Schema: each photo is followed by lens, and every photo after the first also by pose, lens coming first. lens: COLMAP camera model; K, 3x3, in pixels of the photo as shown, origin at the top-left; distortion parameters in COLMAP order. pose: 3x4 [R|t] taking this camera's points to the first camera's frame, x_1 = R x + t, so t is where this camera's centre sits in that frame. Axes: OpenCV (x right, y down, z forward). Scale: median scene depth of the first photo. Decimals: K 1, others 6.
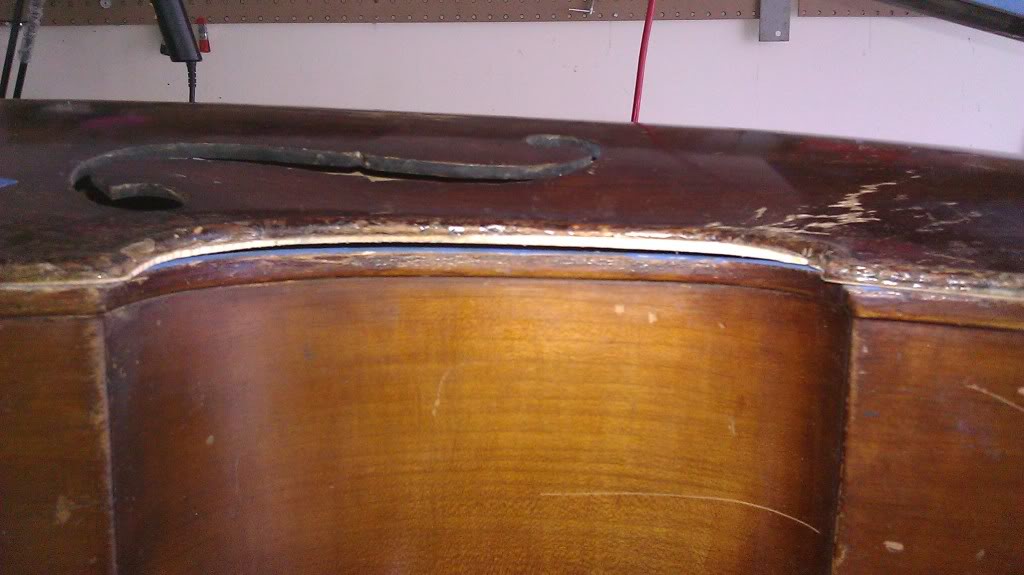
lens RADIAL K [[1165.7, 0, 513.7], [0, 1165.7, 289.5], [0, 0, 1]] dist [0.028865, 0.000000]
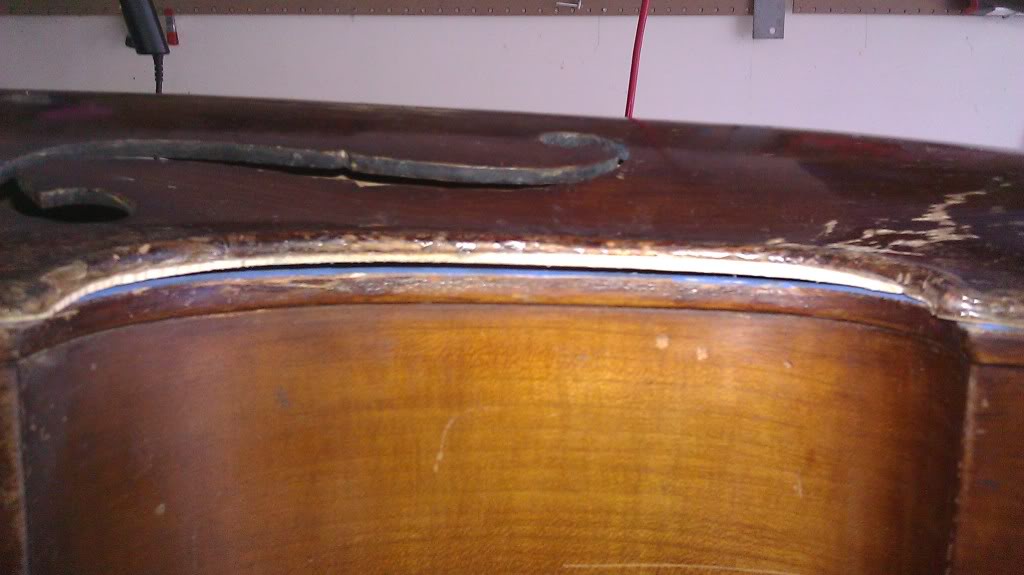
lens RADIAL K [[1165.7, 0, 509.9], [0, 1165.7, 283.5], [0, 0, 1]] dist [0.028865, 0.000000]
pose [[0.999755, 0.003105, 0.021903, -0.035120], [-0.003054, 0.999993, -0.002367, -0.023445], [-0.021910, 0.002300, 0.999757, 0.178534]]
